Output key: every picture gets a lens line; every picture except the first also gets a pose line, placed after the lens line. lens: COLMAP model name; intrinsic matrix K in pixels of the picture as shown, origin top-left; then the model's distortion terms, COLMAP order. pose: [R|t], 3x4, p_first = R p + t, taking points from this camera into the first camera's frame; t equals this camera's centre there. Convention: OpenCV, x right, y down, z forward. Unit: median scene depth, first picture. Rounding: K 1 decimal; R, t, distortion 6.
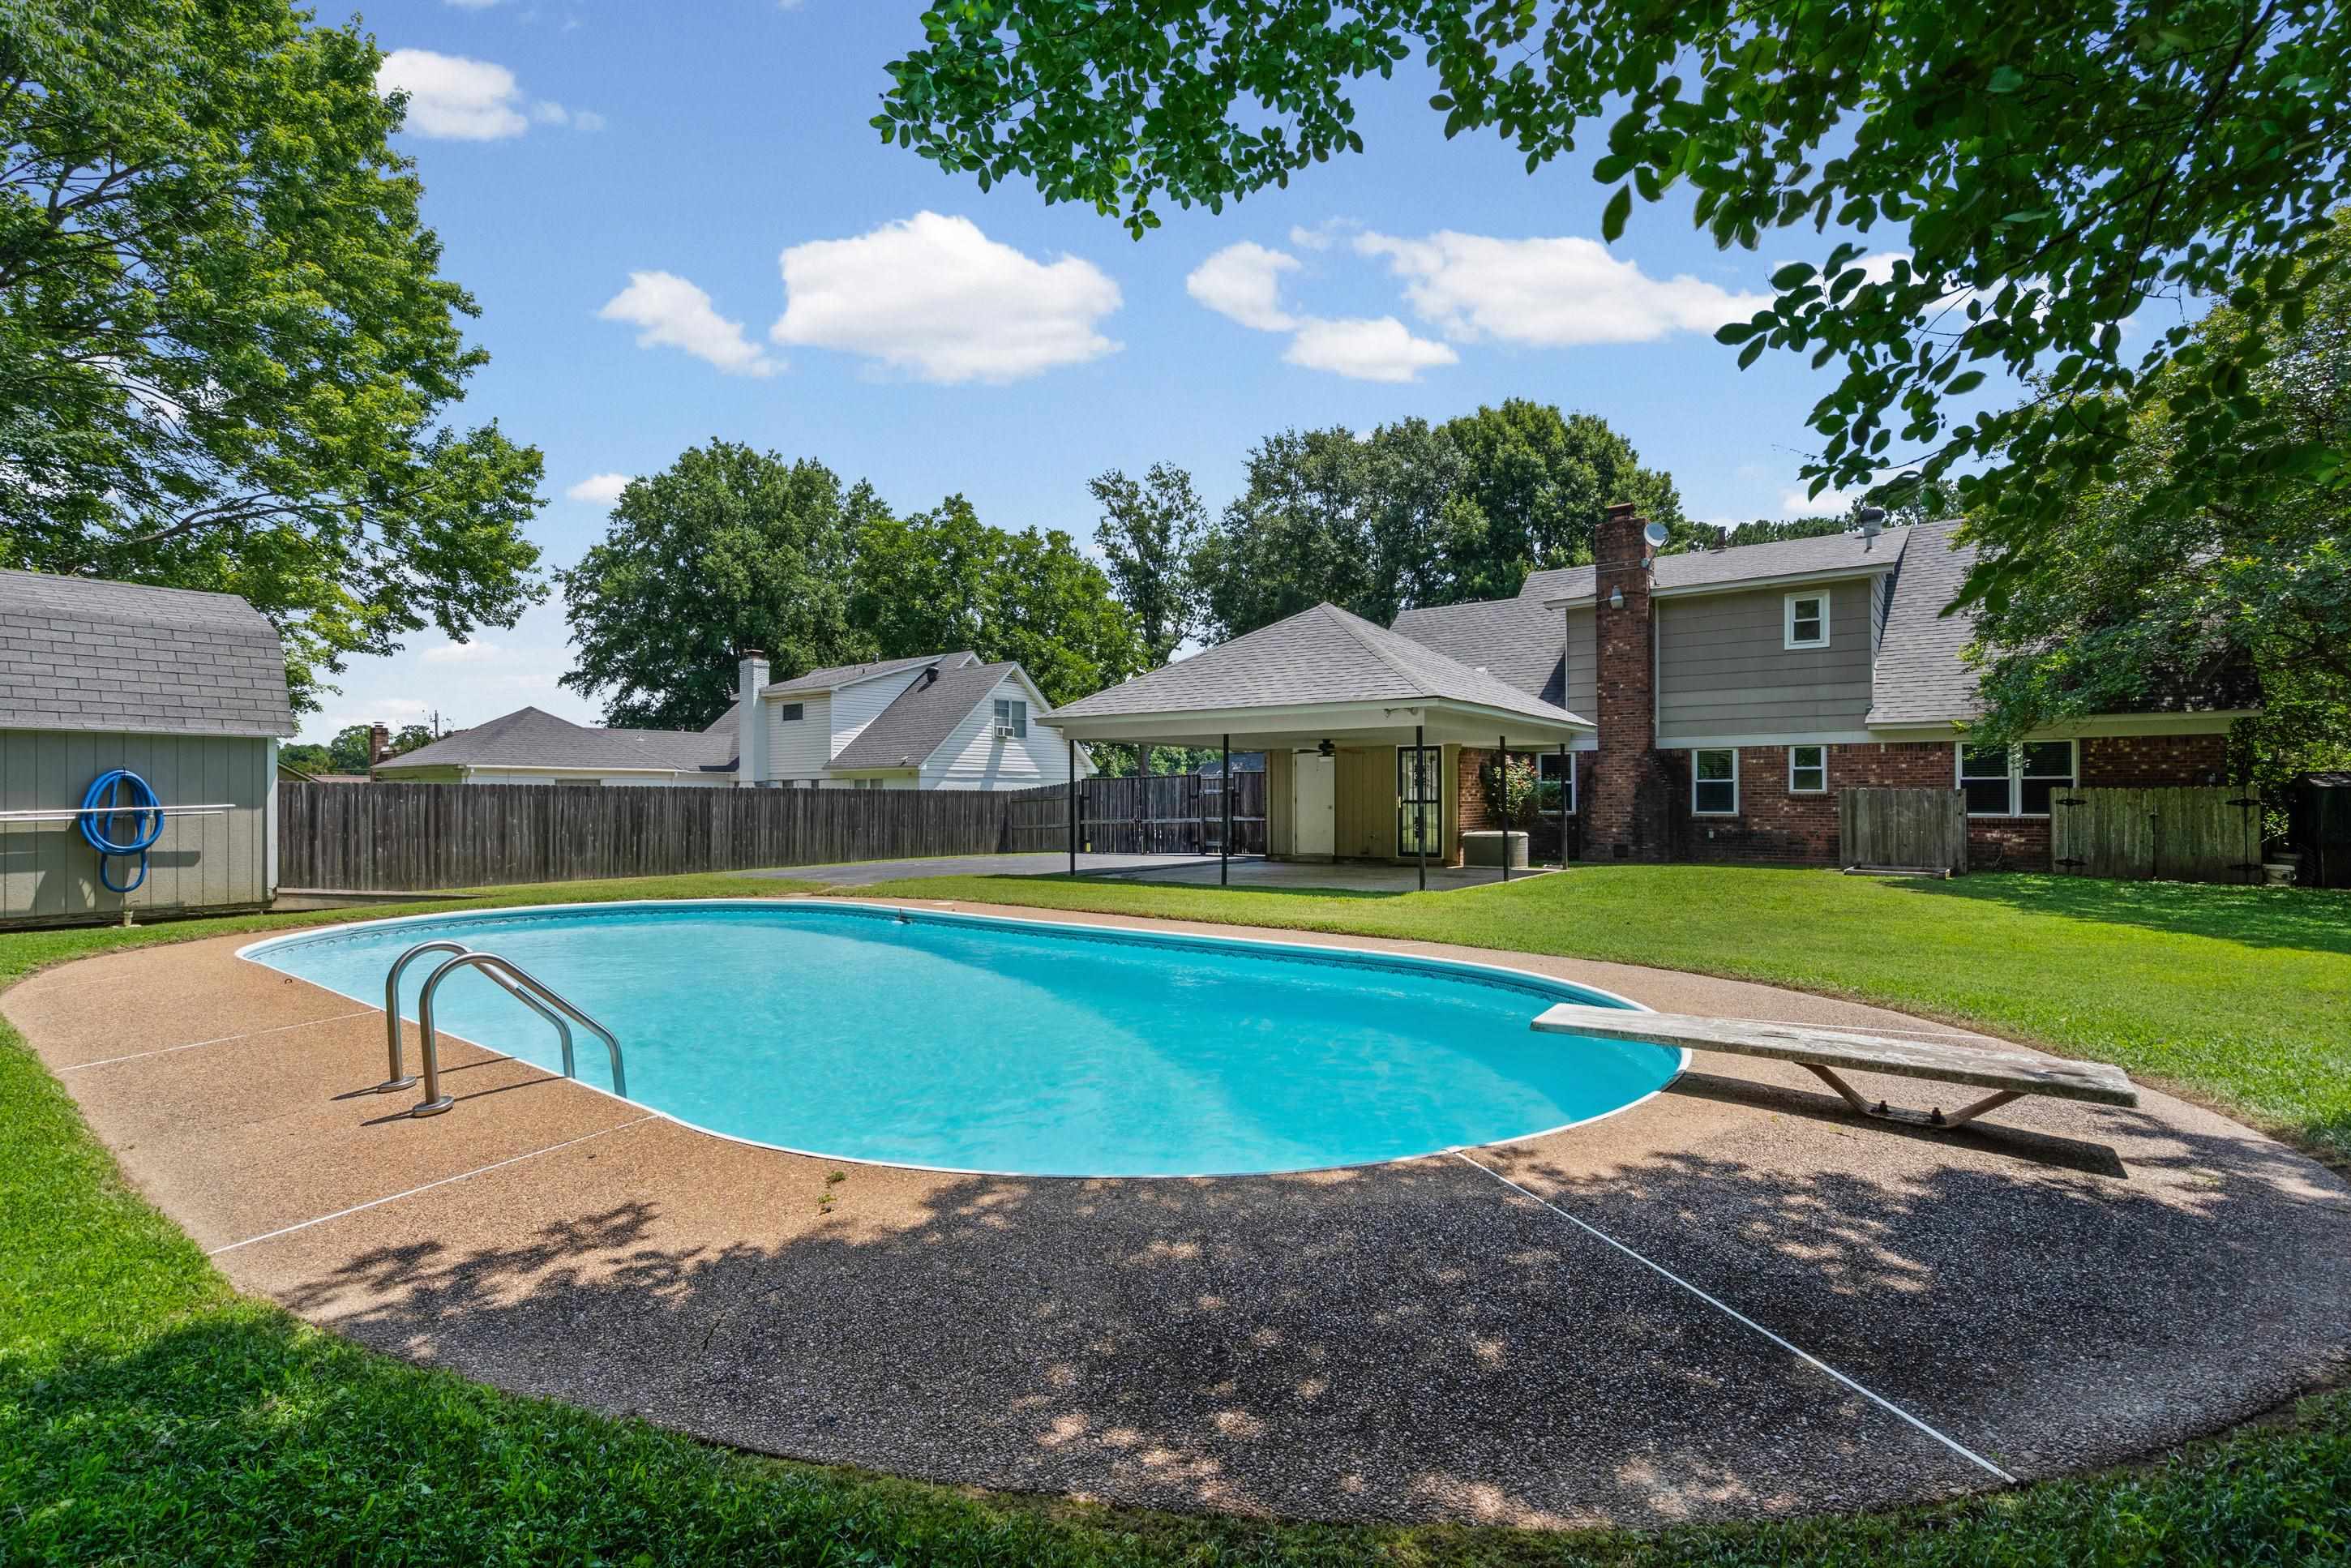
lens RADIAL K [[1082.0, 0, 1170.3], [0, 1082.0, 797.8], [0, 0, 1]] dist [0.001945, 0.000460]
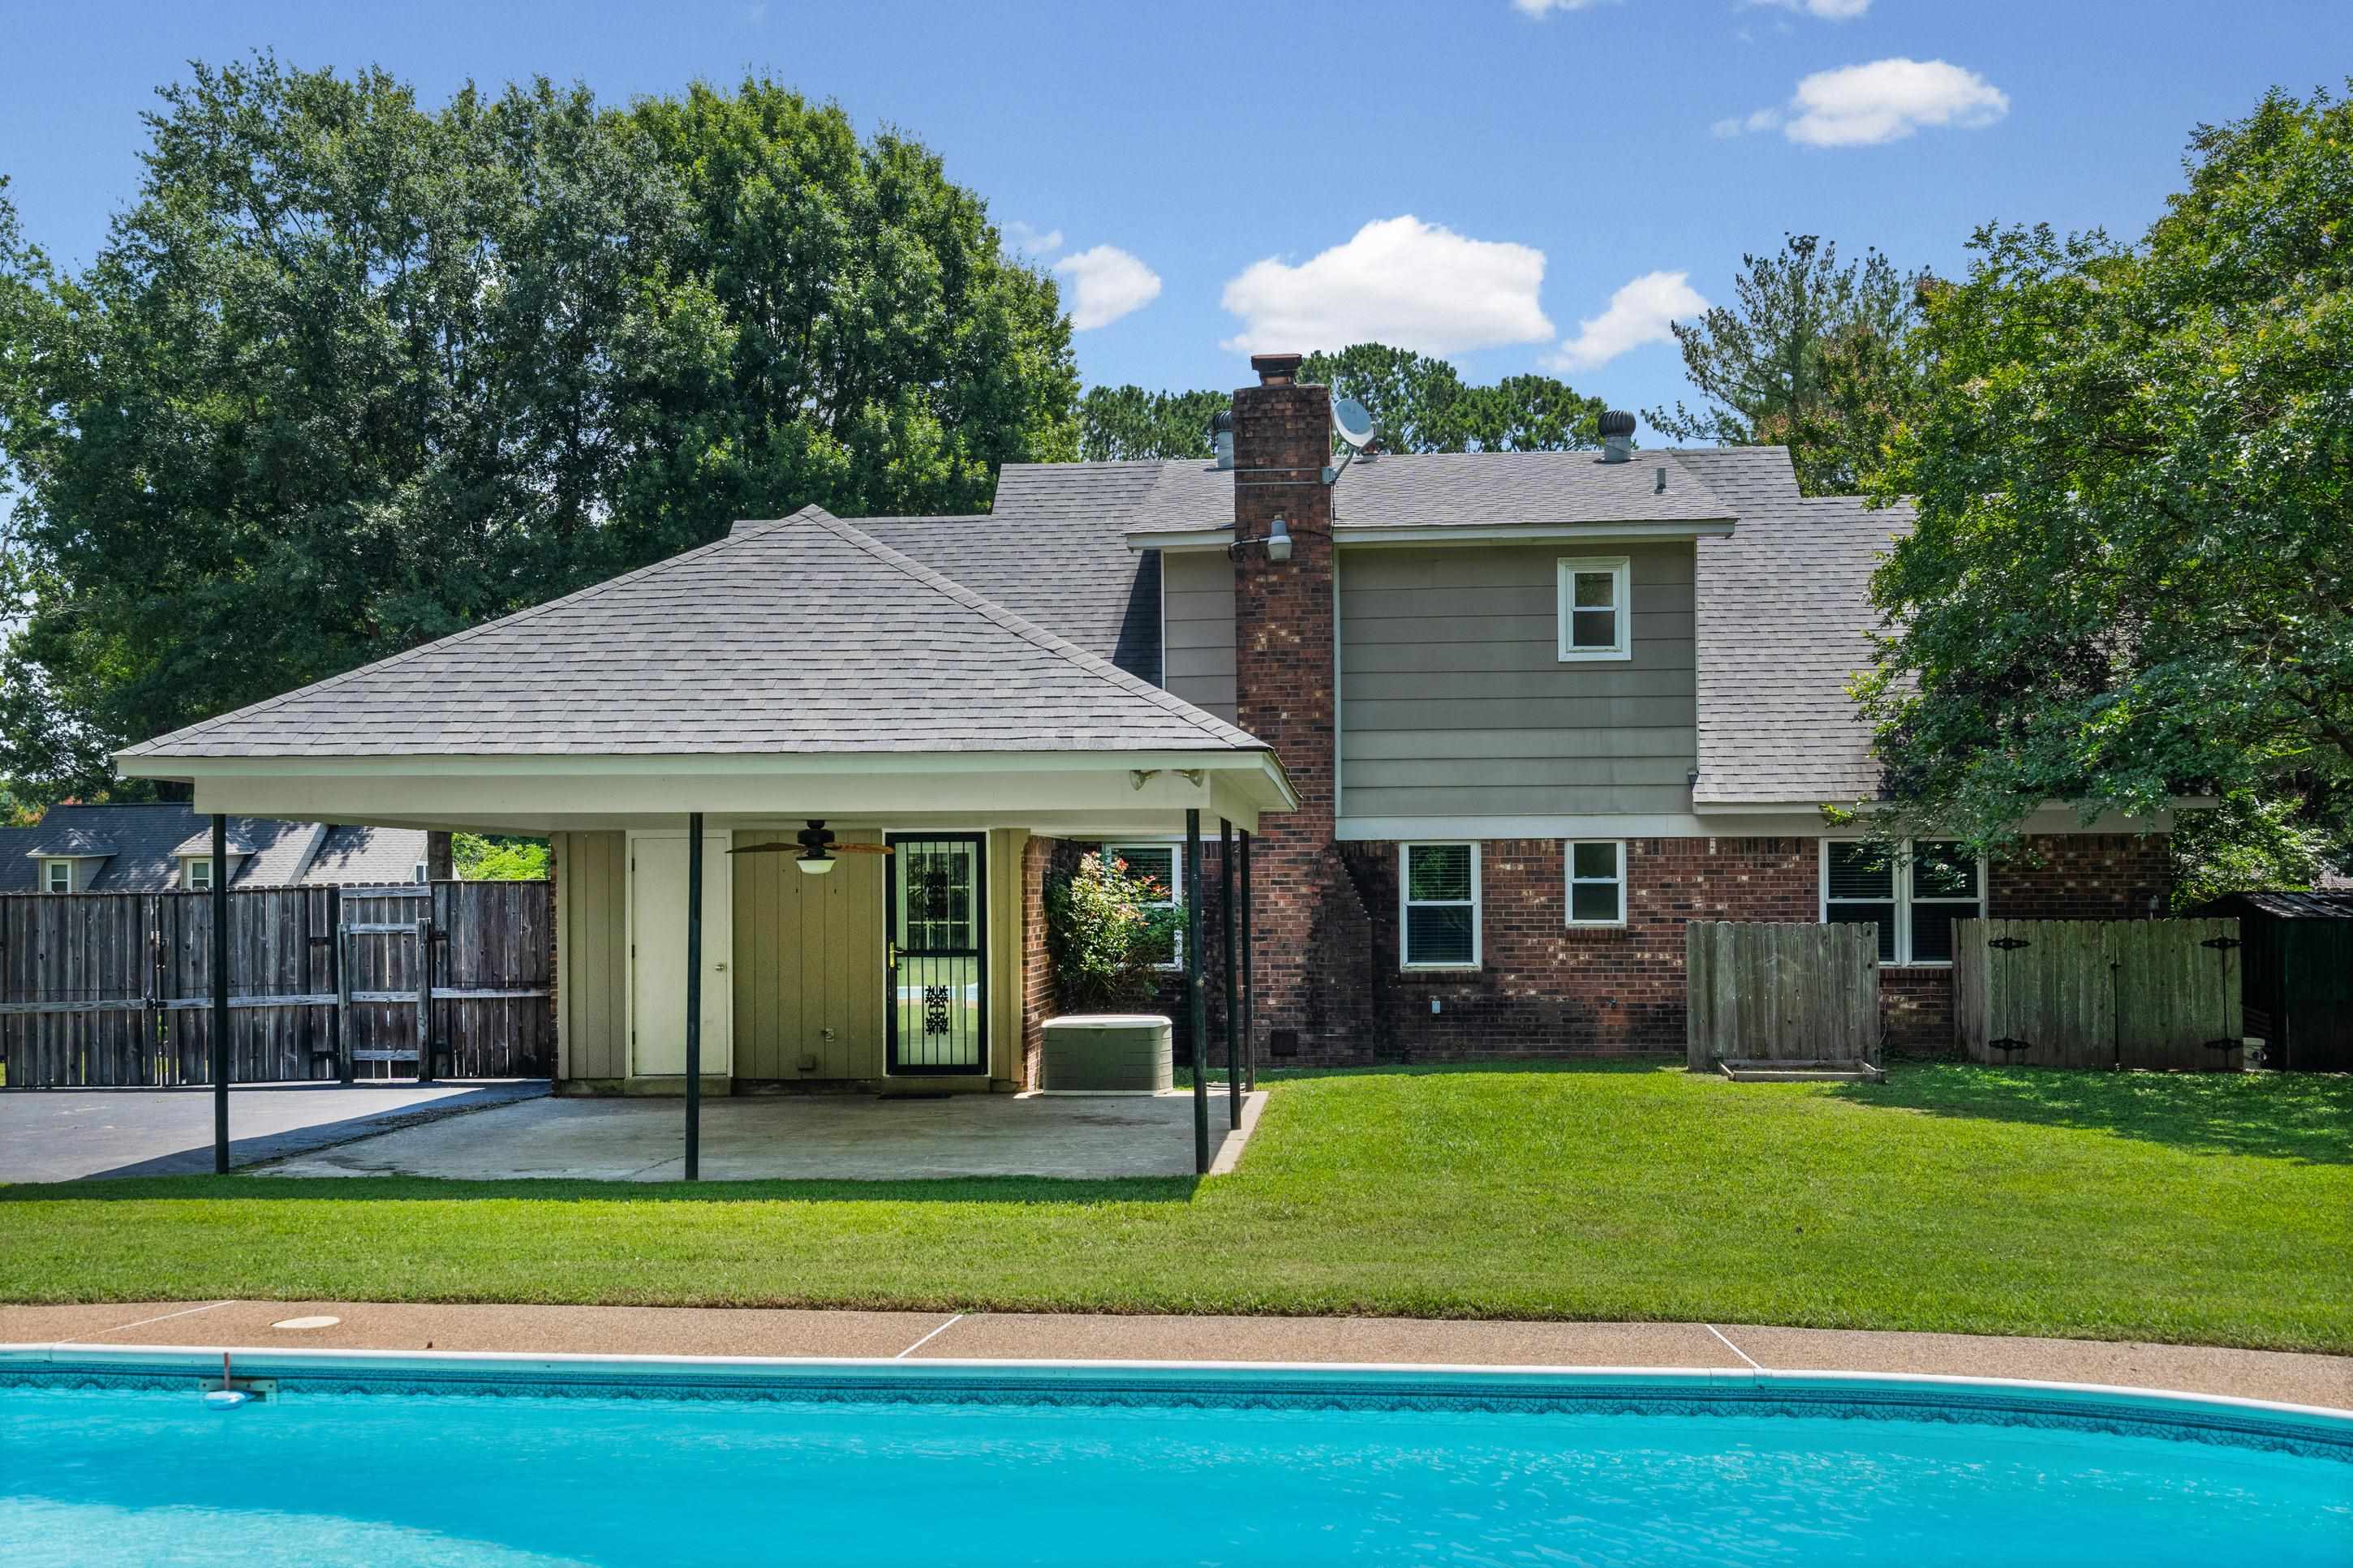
lens RADIAL K [[2300.7, 0, 1153.3], [0, 2300.7, 881.9], [0, 0, 1]] dist [0.006018, 0.000000]
pose [[0.854017, -0.000842, 0.520244, -0.193722], [0.004851, 0.999968, -0.006345, -0.019767], [-0.520222, 0.007943, 0.853994, 0.122792]]
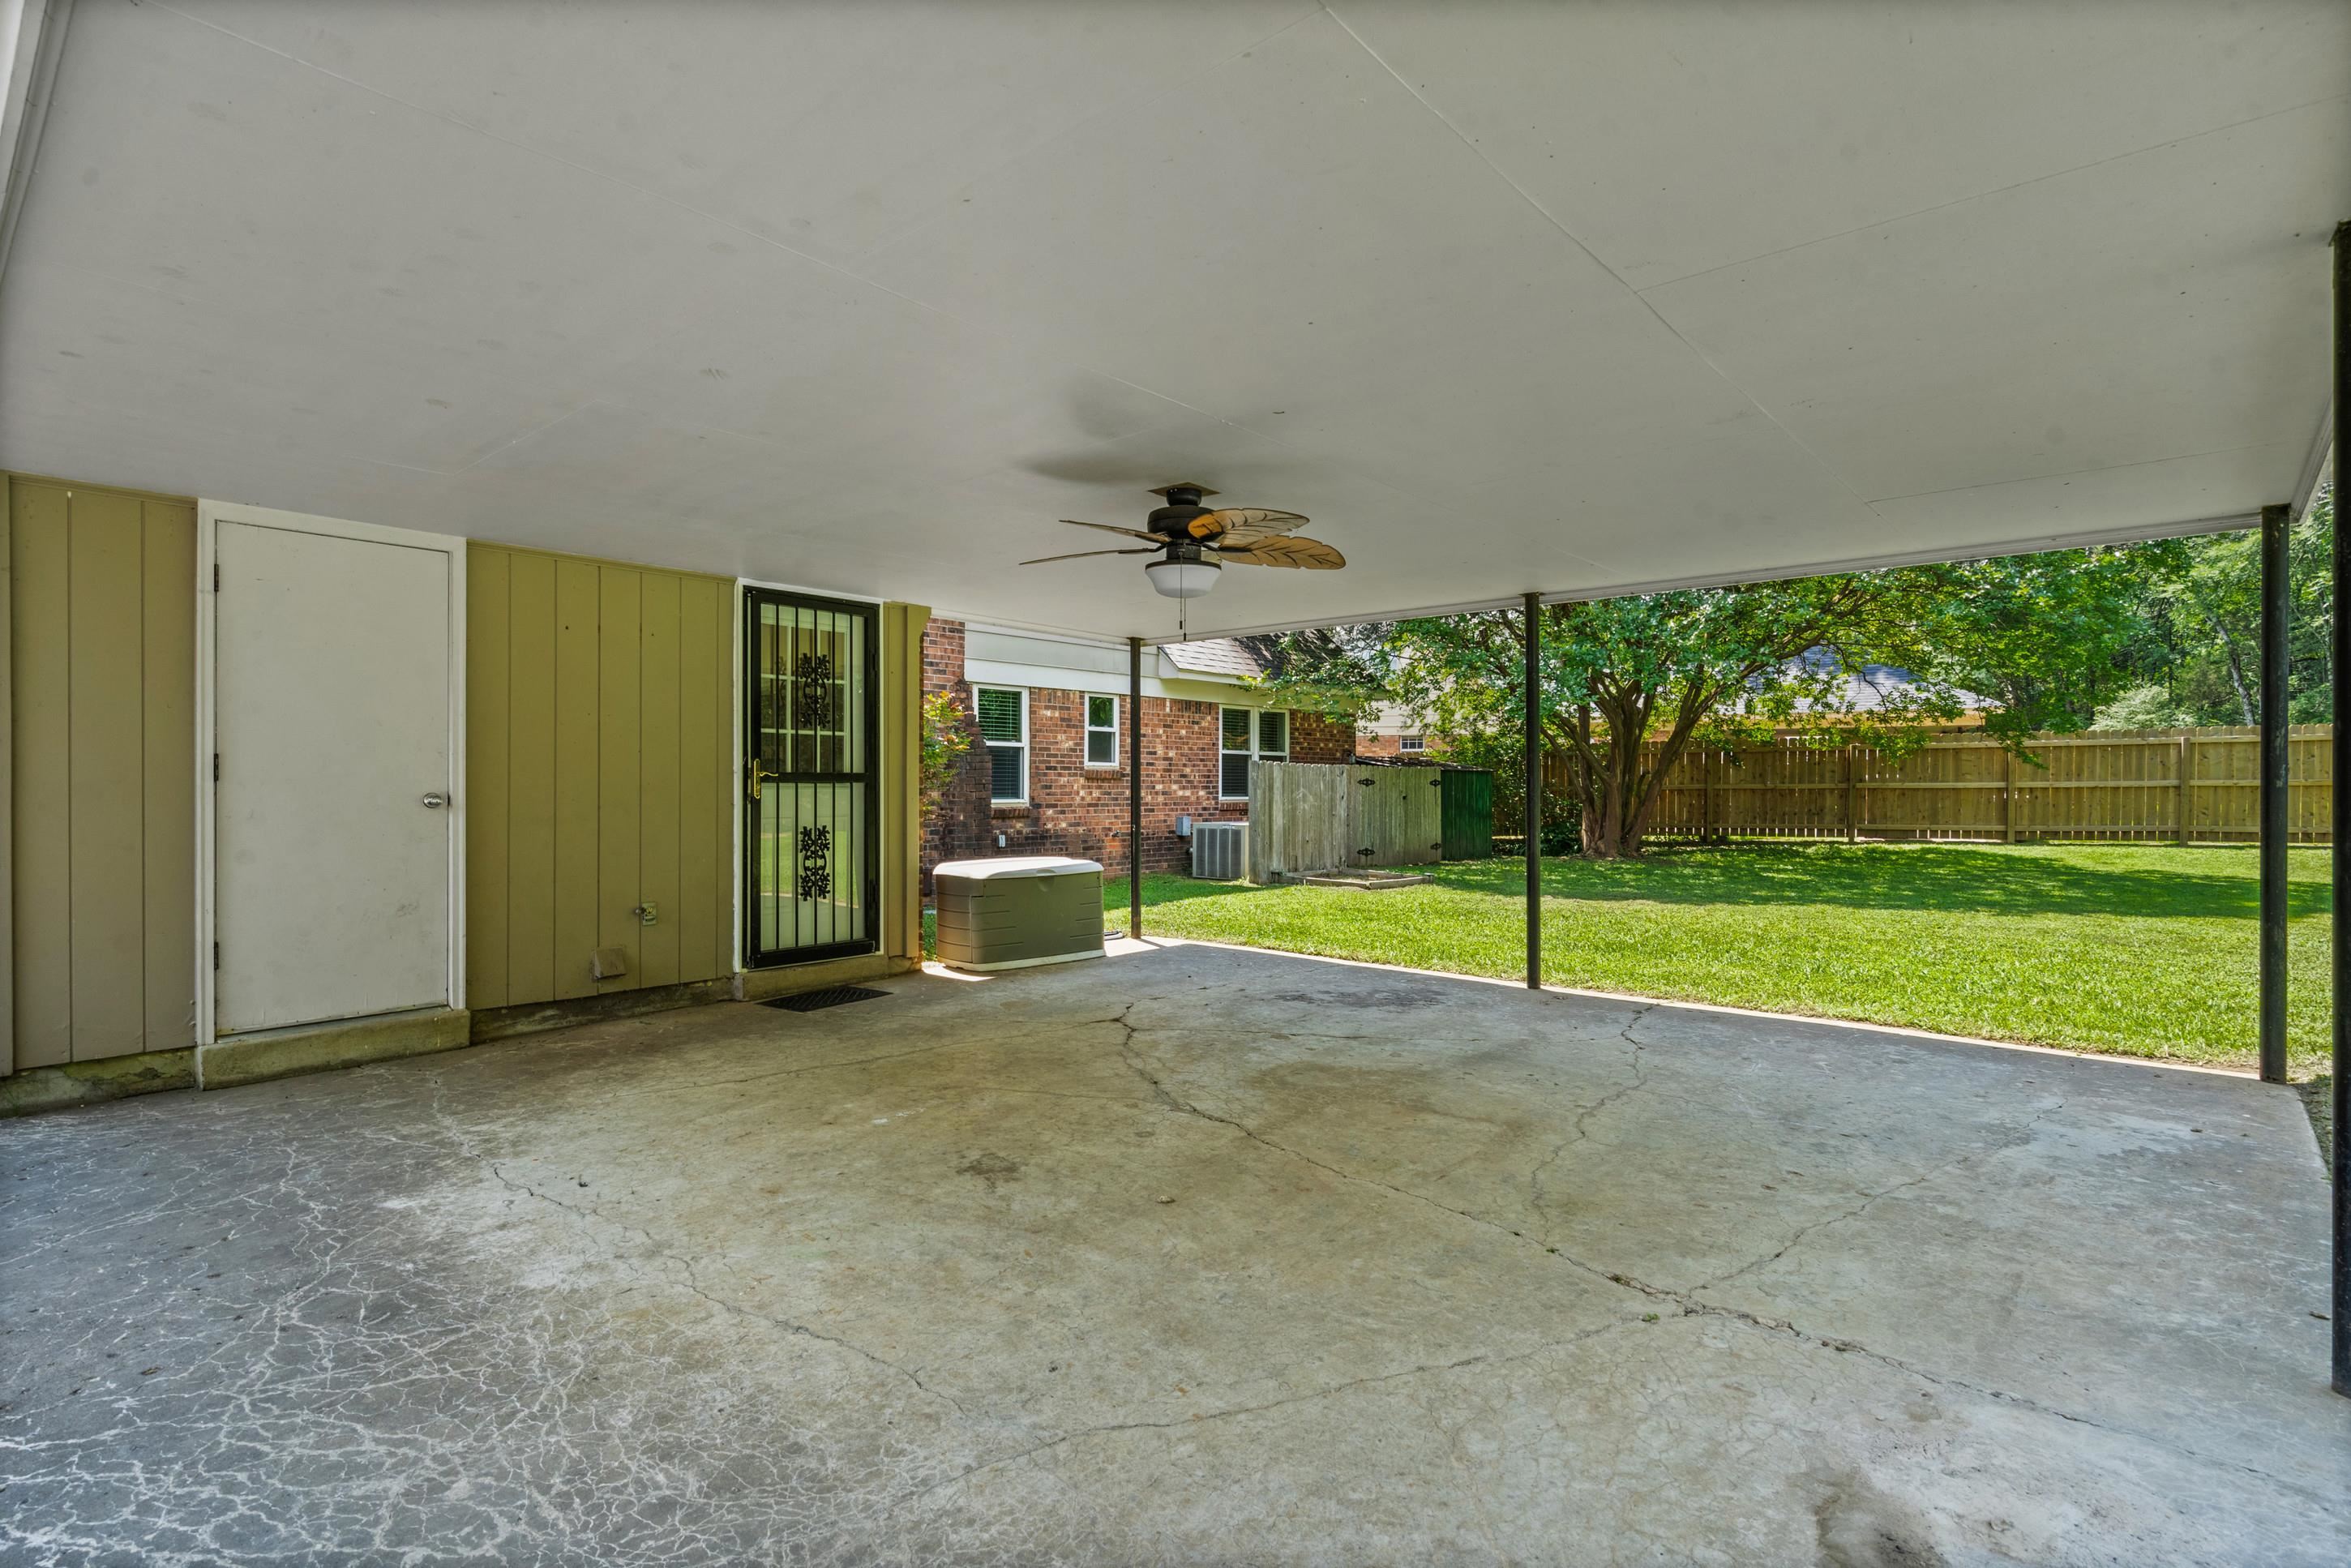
lens RADIAL K [[1157.2, 0, 1174.5], [0, 1157.2, 783.1], [0, 0, 1]] dist [-0.000616, -0.000342]
pose [[0.083091, 0.002367, 0.996539, -0.083750], [-0.000536, 0.999997, -0.002331, 0.005818], [-0.996542, -0.000340, 0.083092, 0.861795]]
